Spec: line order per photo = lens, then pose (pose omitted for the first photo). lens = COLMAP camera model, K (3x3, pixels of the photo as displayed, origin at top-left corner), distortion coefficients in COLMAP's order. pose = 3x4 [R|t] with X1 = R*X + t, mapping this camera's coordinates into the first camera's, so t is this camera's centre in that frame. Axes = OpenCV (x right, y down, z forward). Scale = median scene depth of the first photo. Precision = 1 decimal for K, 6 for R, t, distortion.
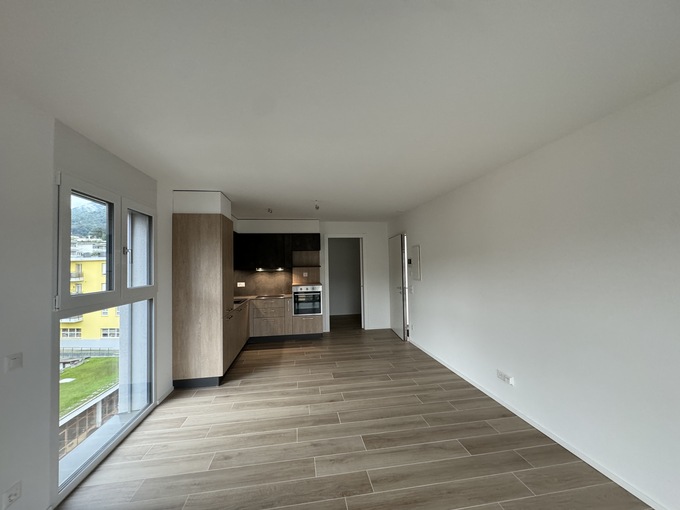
lens RADIAL K [[270.4, 0, 339.4], [0, 270.4, 254.8], [0, 0, 1]] dist [-0.002312, -0.000222]
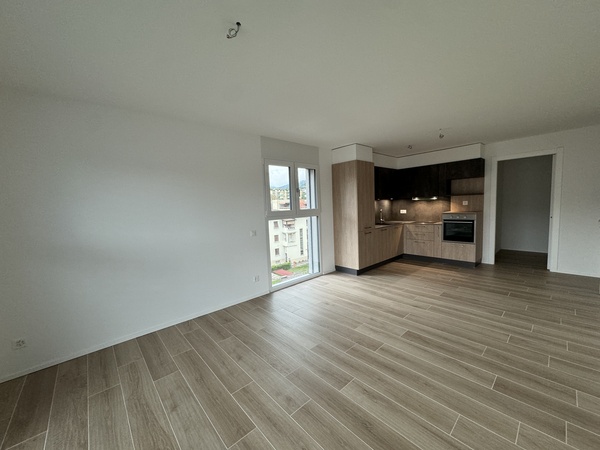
lens RADIAL K [[238.6, 0, 300.2], [0, 238.6, 226.7], [0, 0, 1]] dist [-0.002312, -0.000222]
pose [[0.551635, 0.074971, -0.830709, 0.481385], [0.060623, 0.989714, 0.129578, 0.017476], [0.831879, -0.121840, 0.541417, 0.034205]]
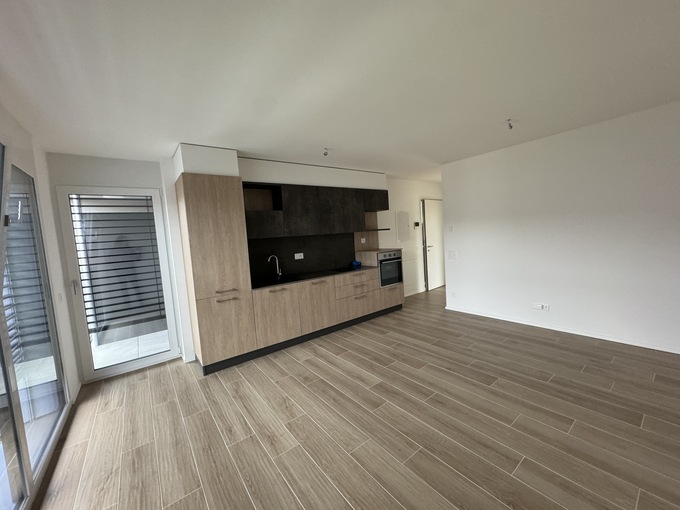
lens RADIAL K [[270.4, 0, 340.8], [0, 270.4, 254.4], [0, 0, 1]] dist [-0.002312, -0.000222]
pose [[0.471087, 0.053081, -0.880488, 0.506105], [0.099144, 0.988676, 0.112648, 0.044073], [0.876498, -0.140362, 0.460489, 1.050899]]
